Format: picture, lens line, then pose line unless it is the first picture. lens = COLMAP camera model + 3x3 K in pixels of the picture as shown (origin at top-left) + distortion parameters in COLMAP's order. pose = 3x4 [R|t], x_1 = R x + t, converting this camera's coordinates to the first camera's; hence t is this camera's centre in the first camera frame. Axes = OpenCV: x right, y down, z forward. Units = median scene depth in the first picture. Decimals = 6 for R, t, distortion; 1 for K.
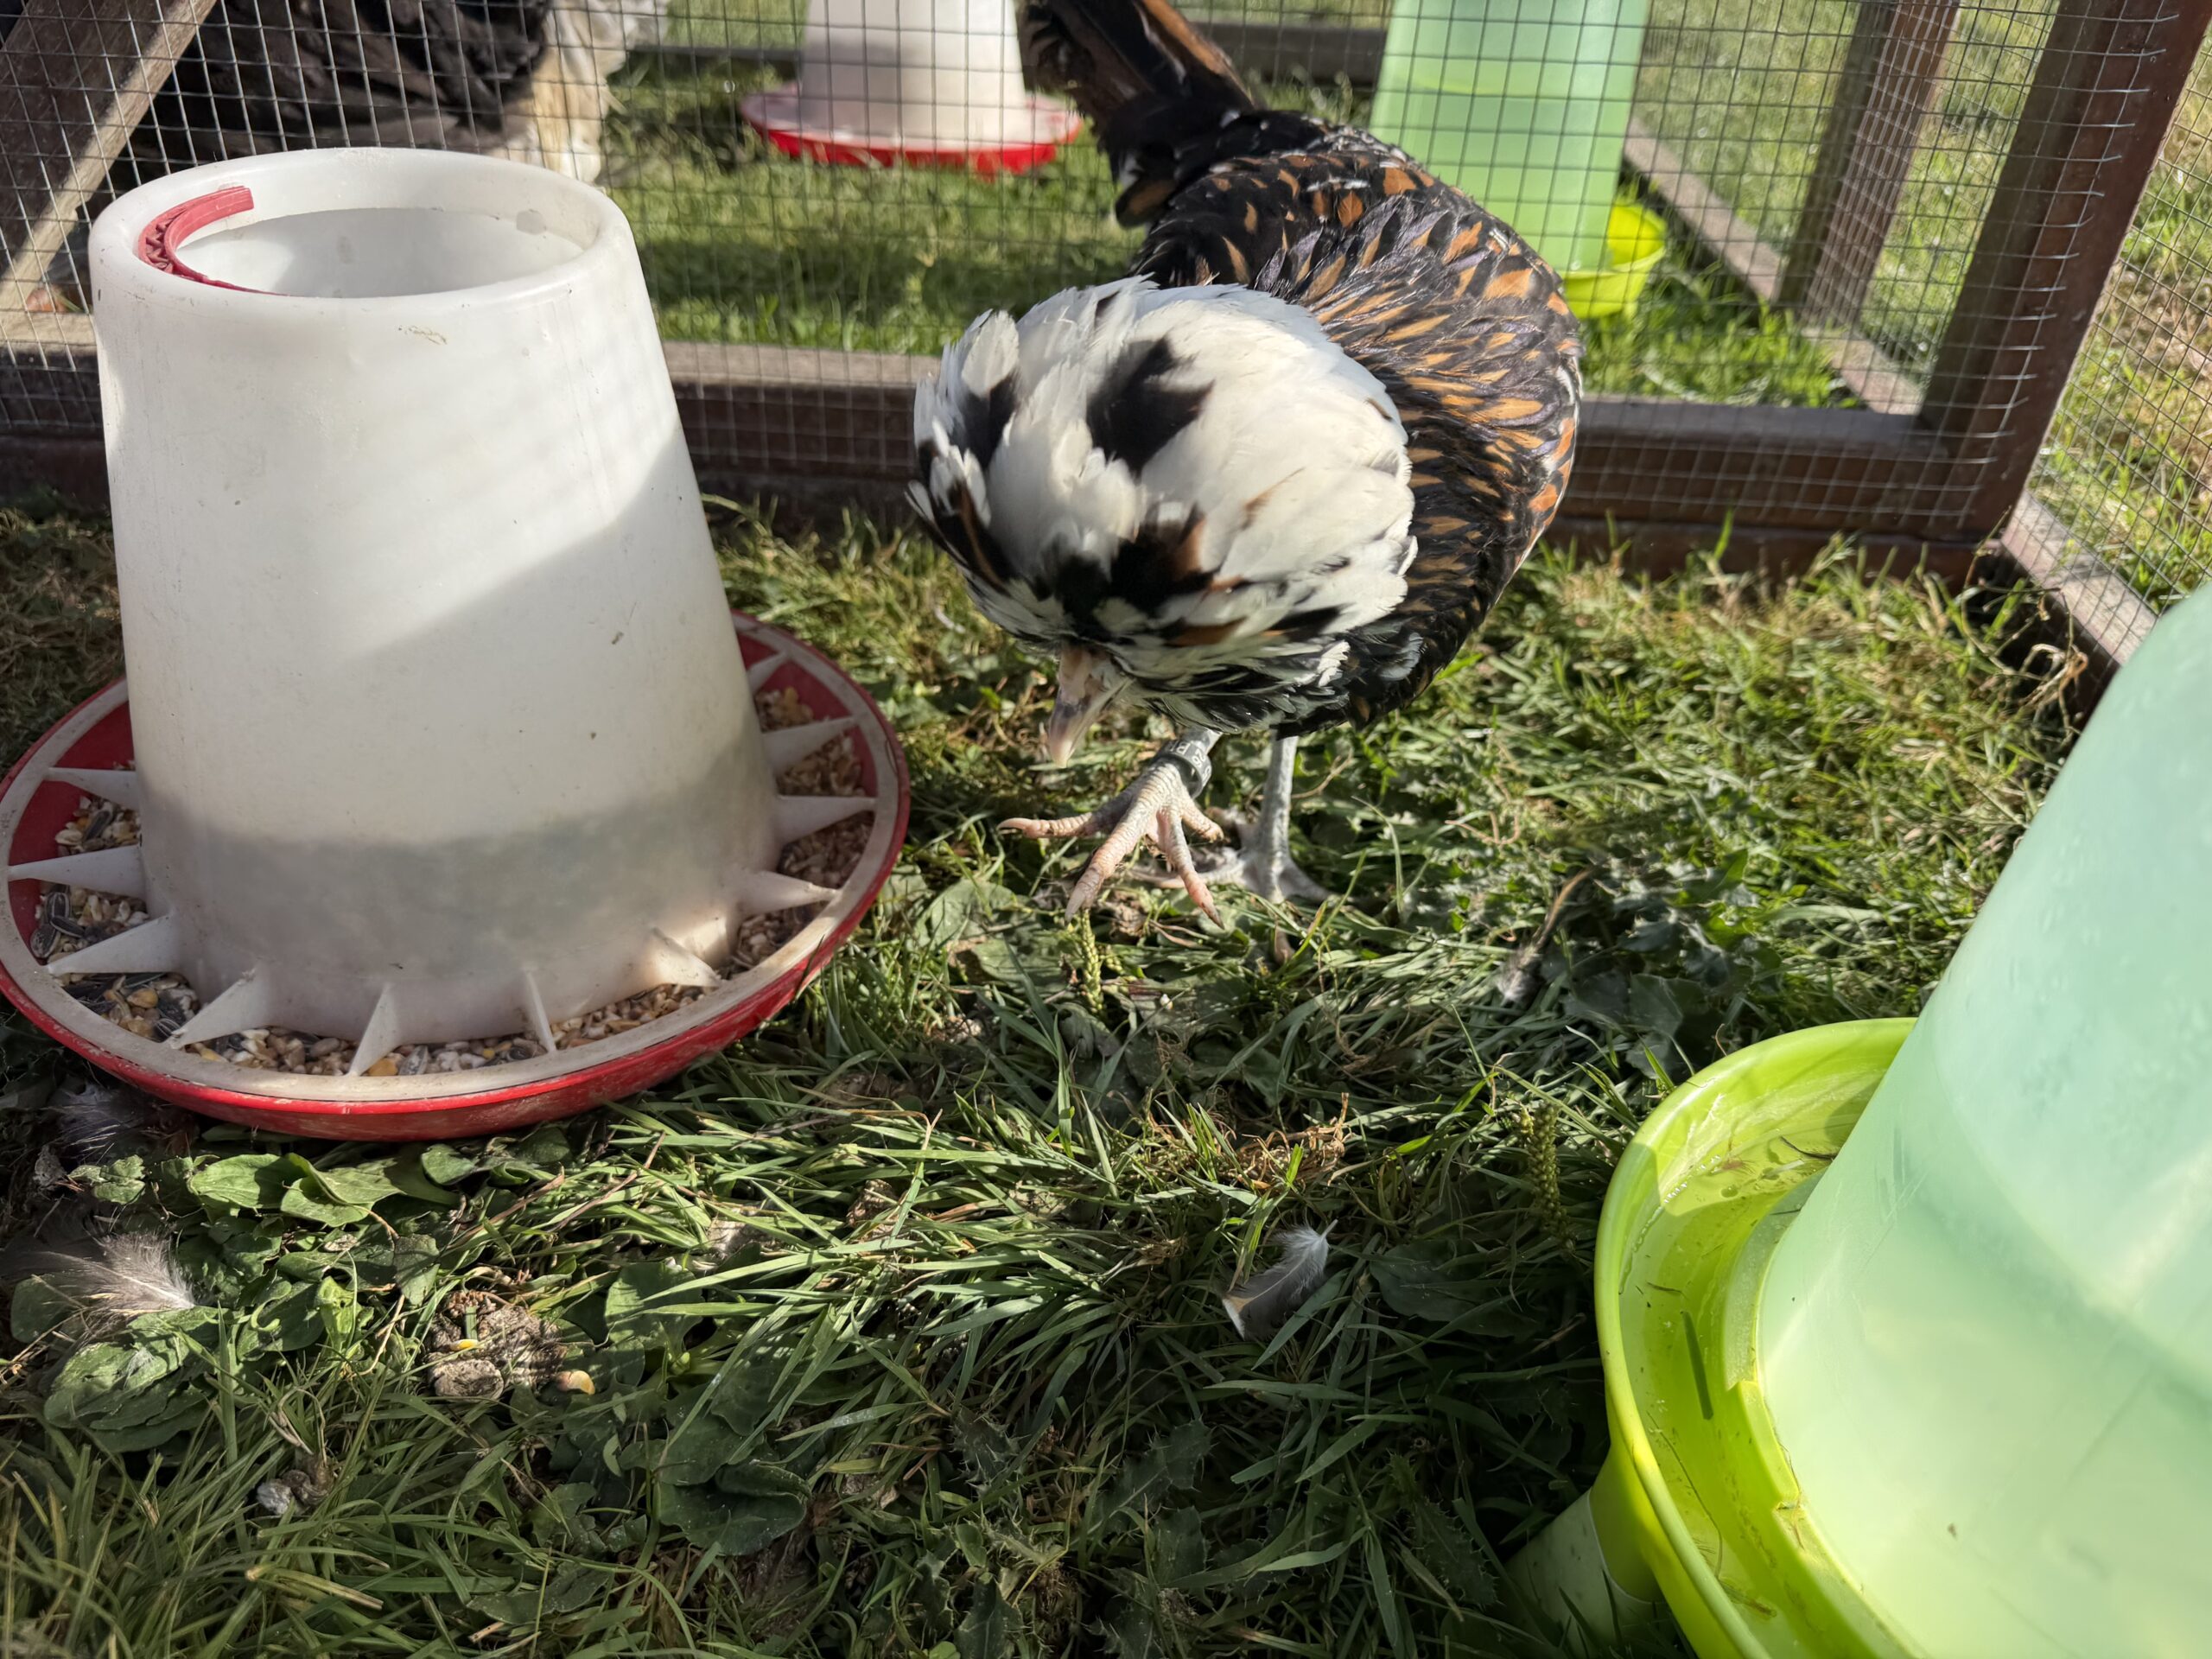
lens RADIAL K [[1622.3, 0, 1170.6], [0, 1622.3, 825.9], [0, 0, 1]] dist [0.098467, -0.129837]
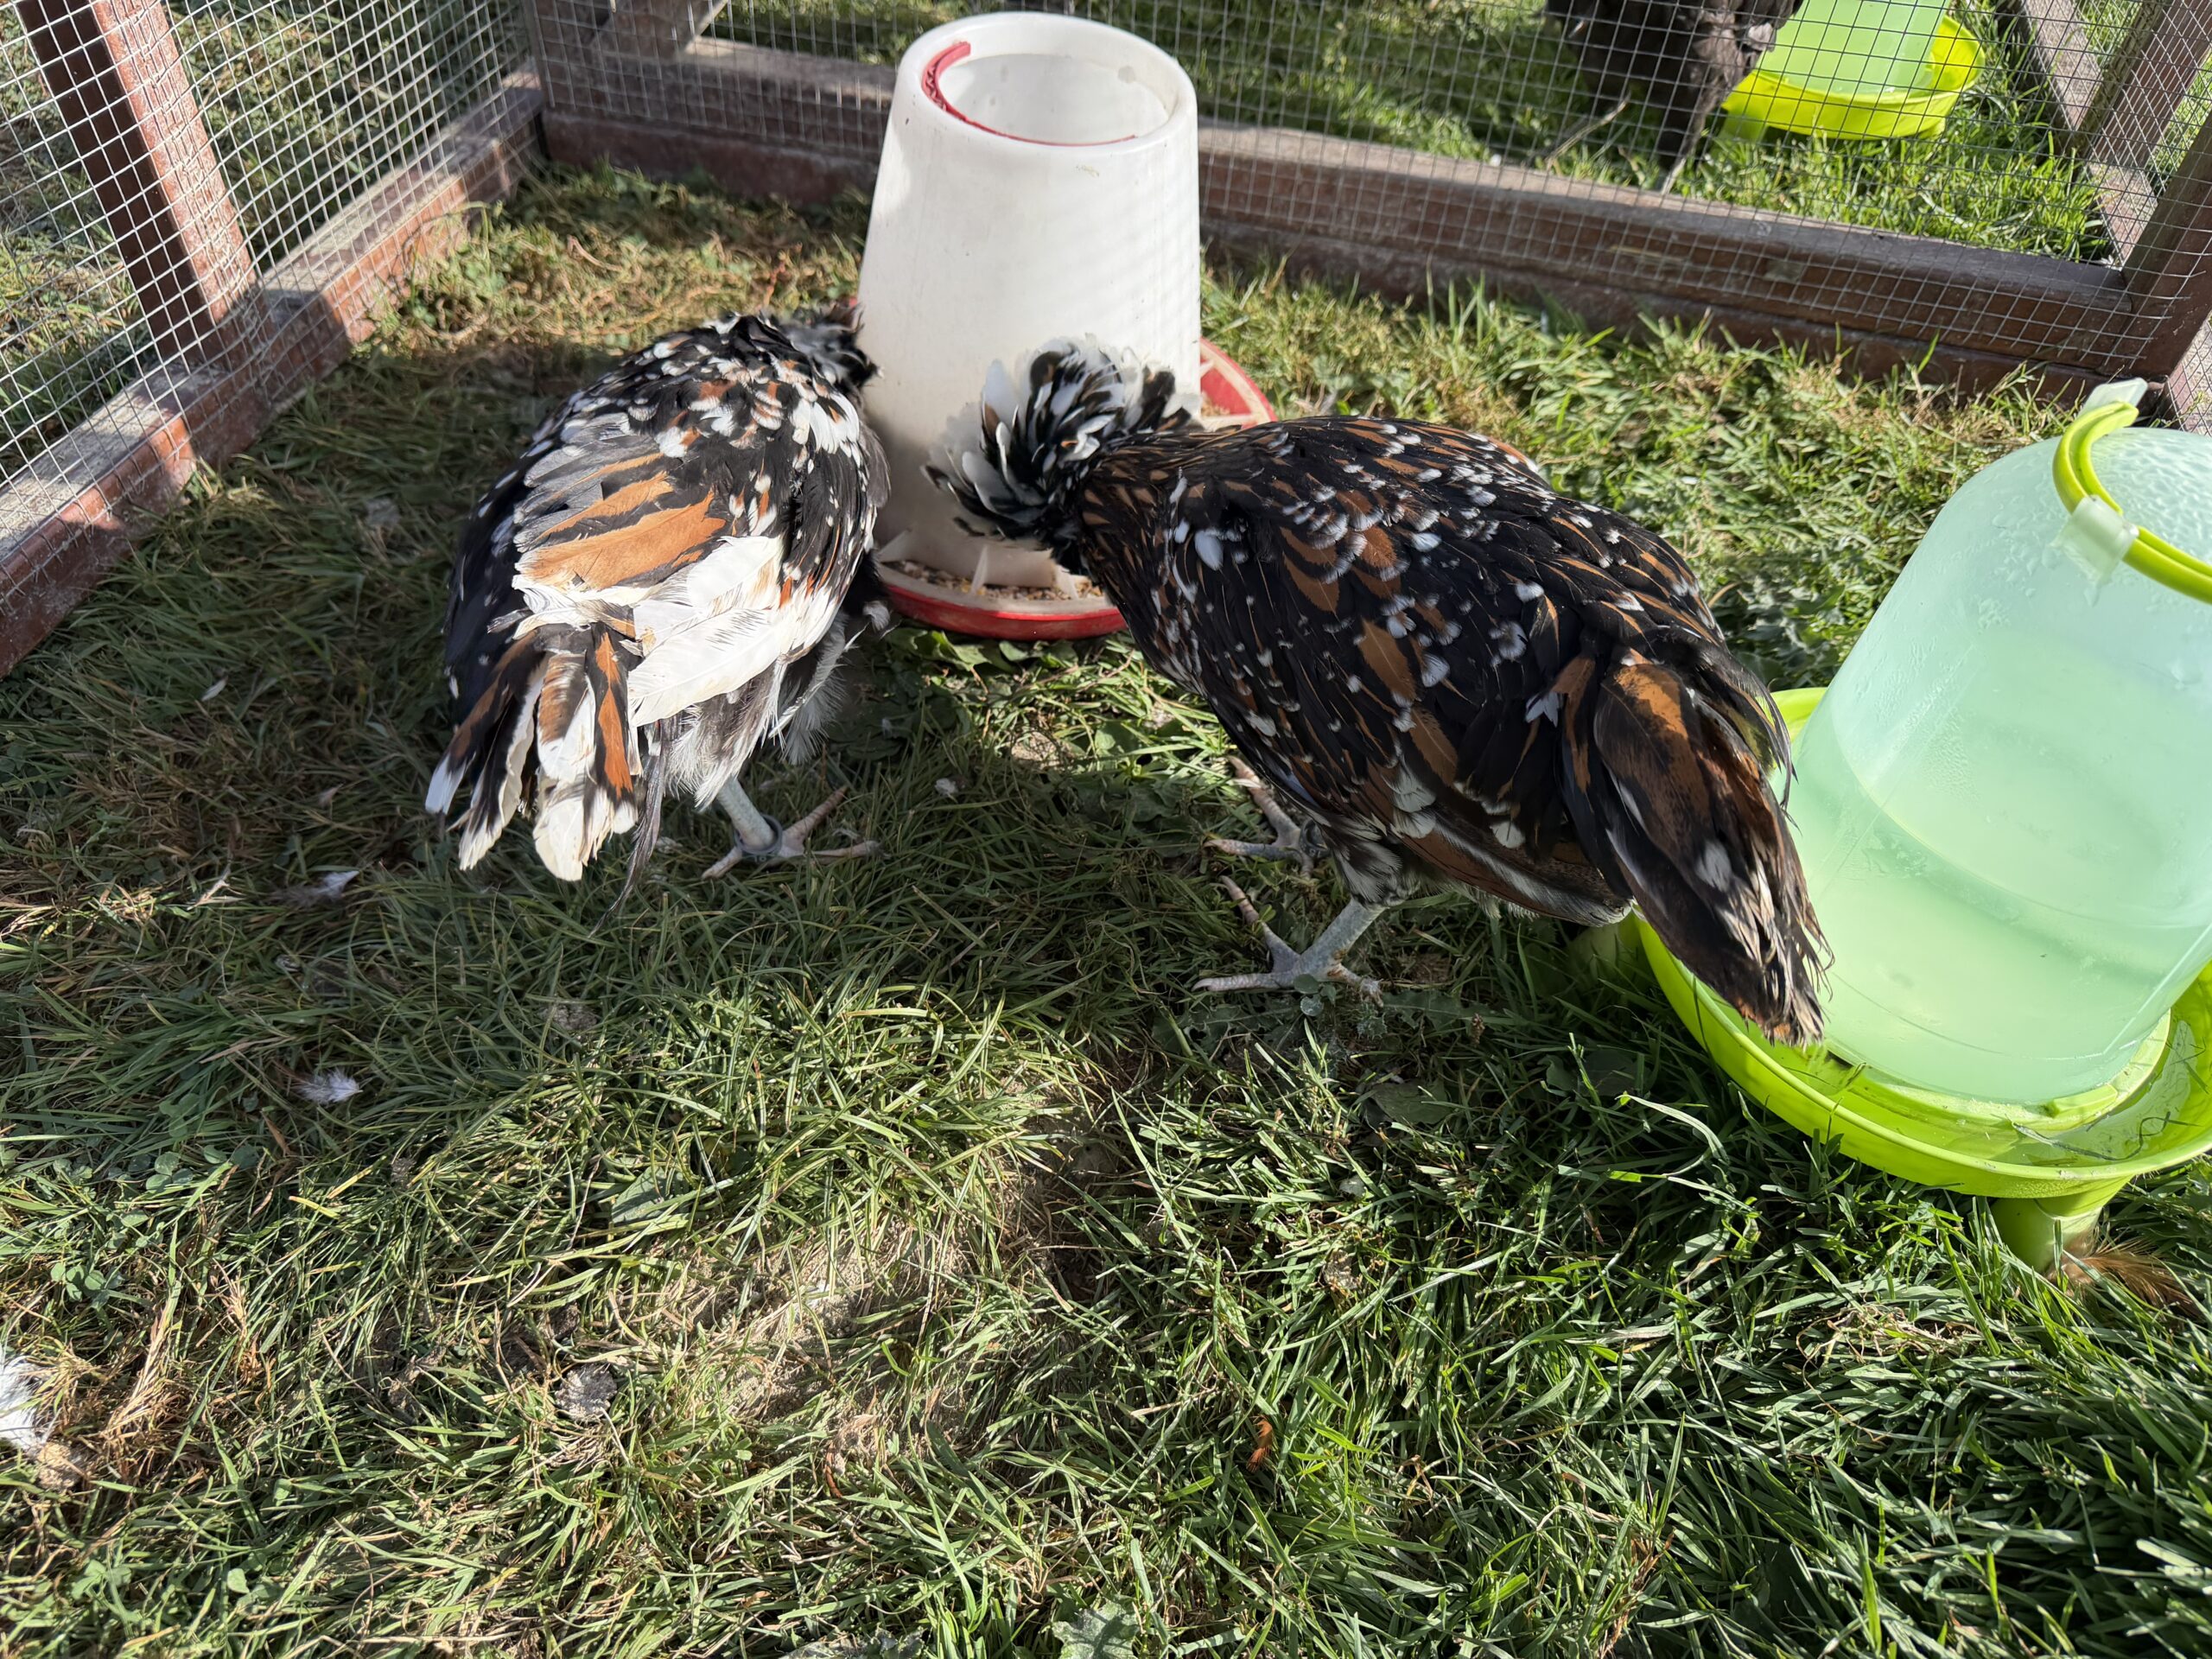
lens RADIAL K [[1588.2, 0, 1173.8], [0, 1588.2, 836.2], [0, 0, 1]] dist [-0.008142, -0.002546]
pose [[0.975305, 0.168521, -0.142763, -0.000057], [-0.137041, 0.968651, 0.207206, 0.017839], [0.173206, -0.182525, 0.967825, -0.462660]]
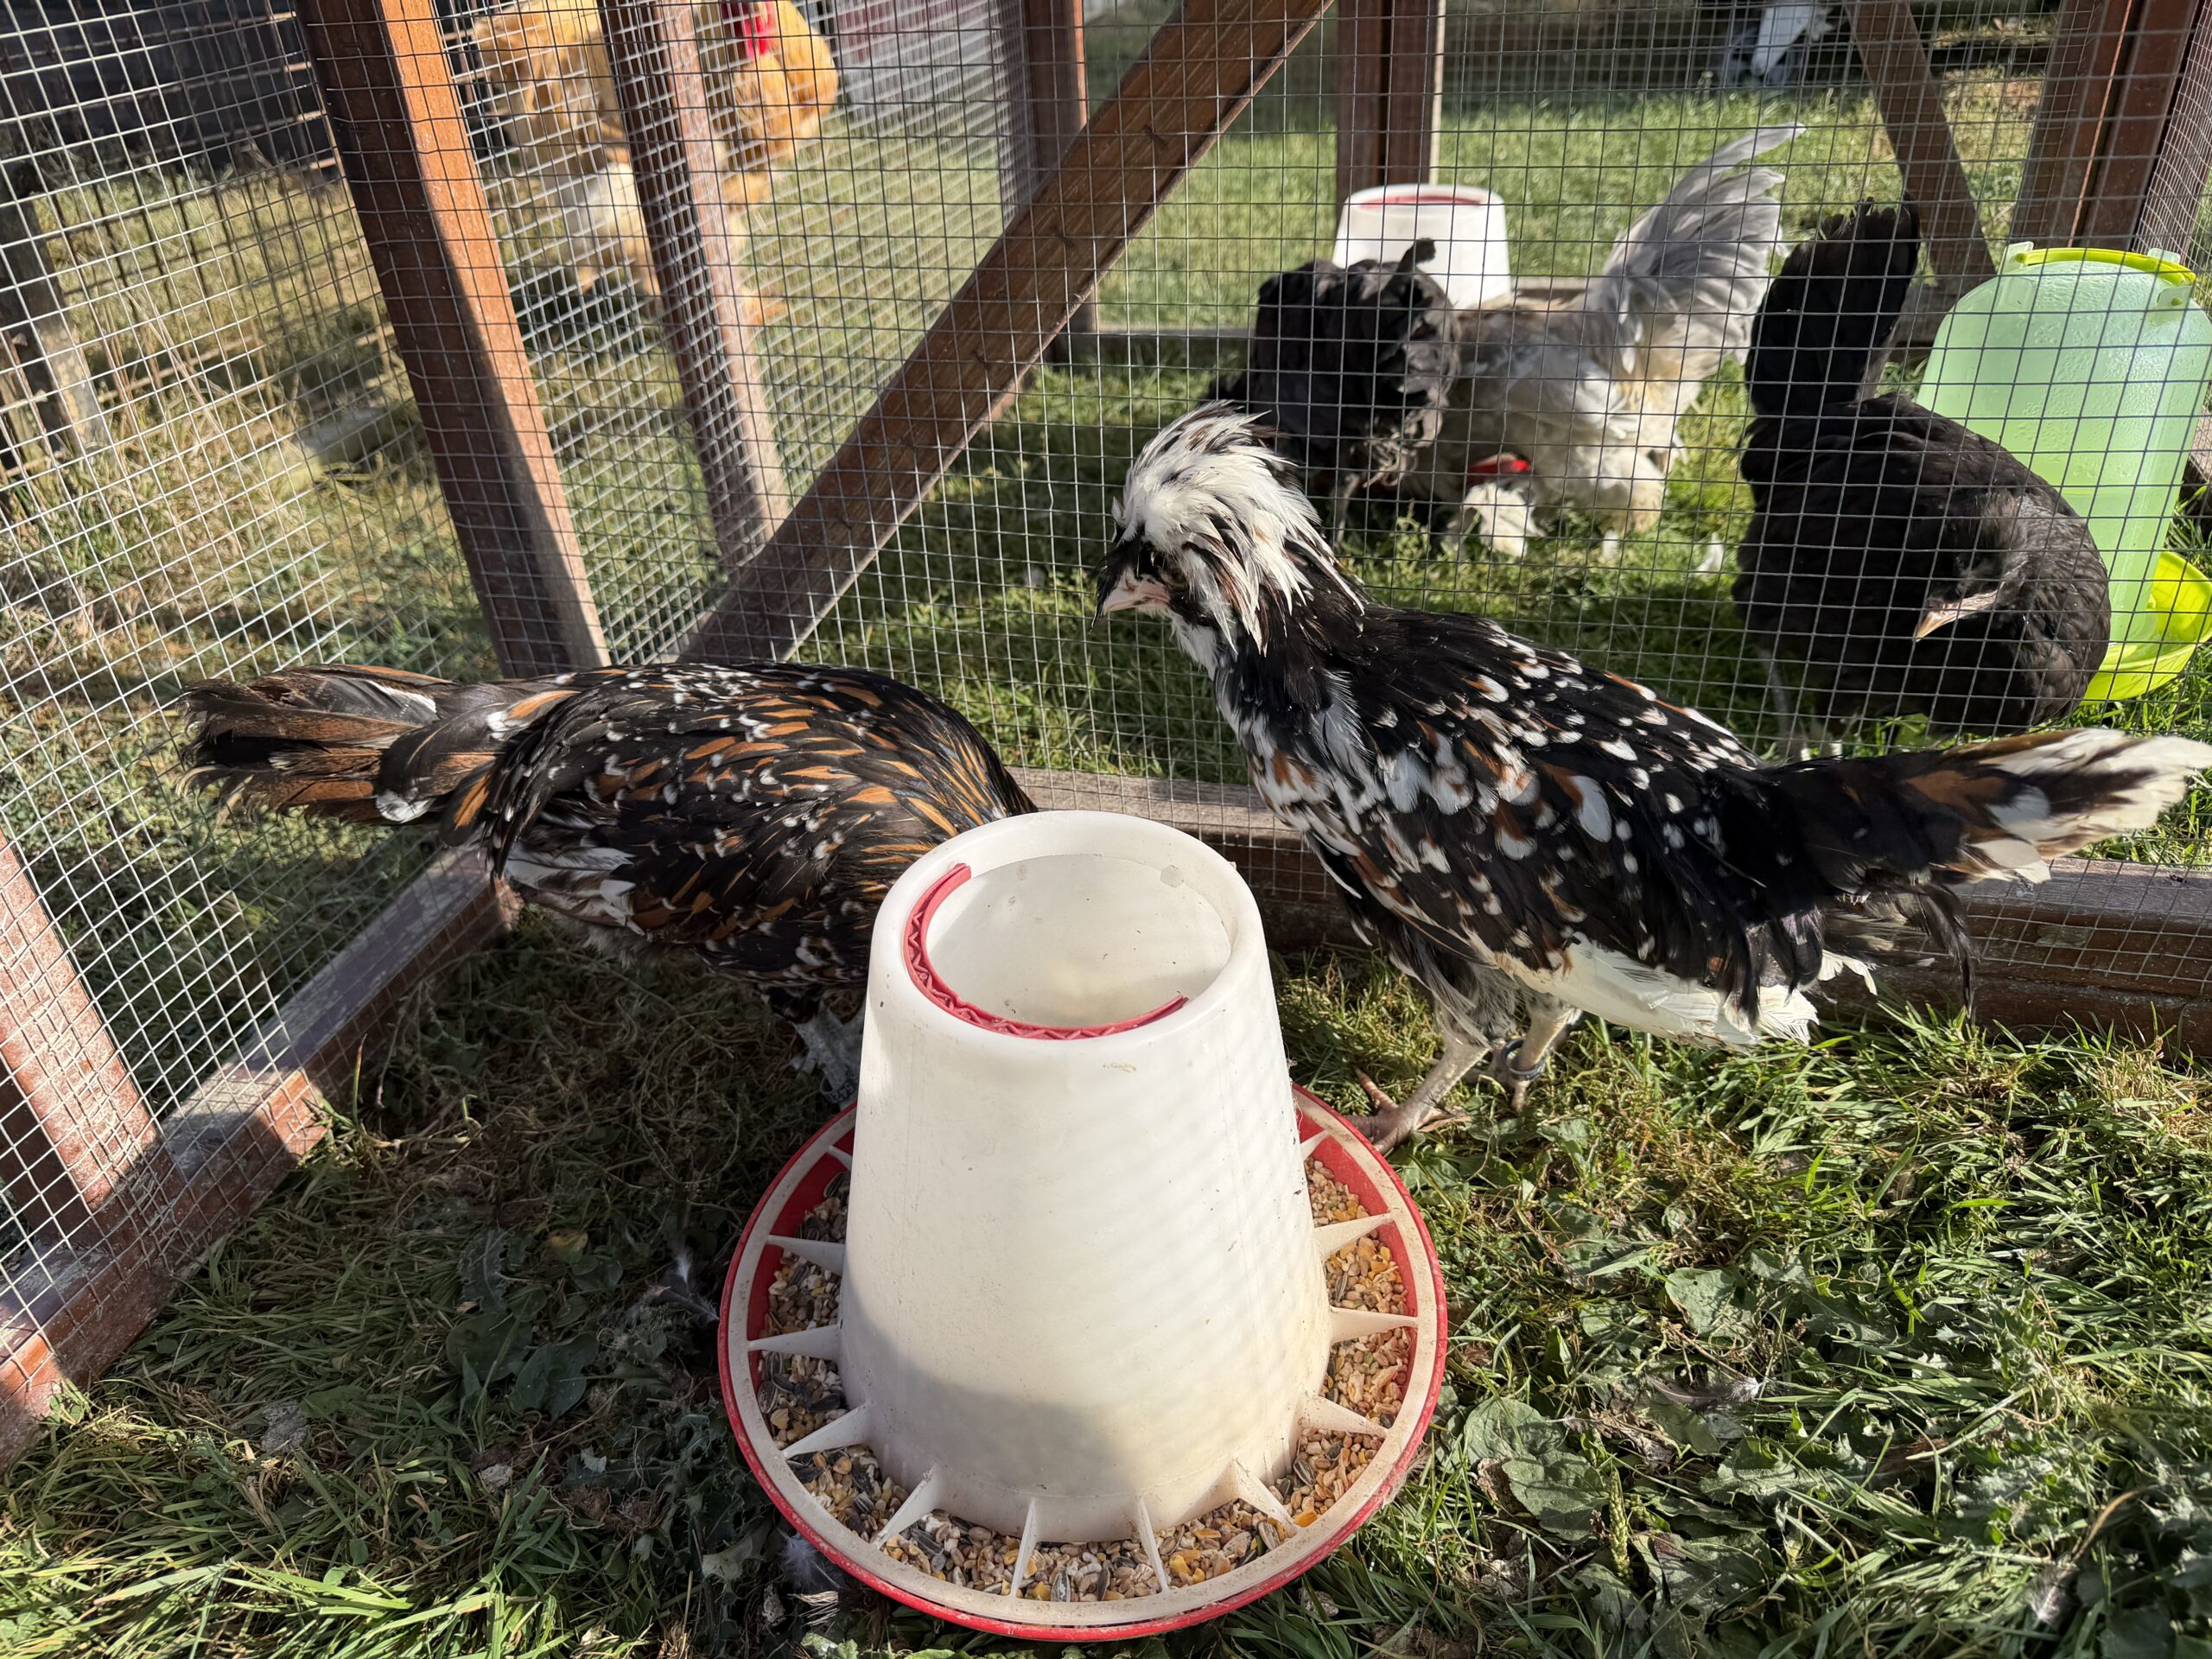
lens RADIAL K [[1622.3, 0, 1170.6], [0, 1622.3, 825.9], [0, 0, 1]] dist [0.098467, -0.129837]
pose [[0.966135, 0.025006, -0.256823, -0.058168], [-0.040903, 0.997551, -0.056744, -0.254461], [0.254774, 0.065327, 0.964791, -0.136619]]
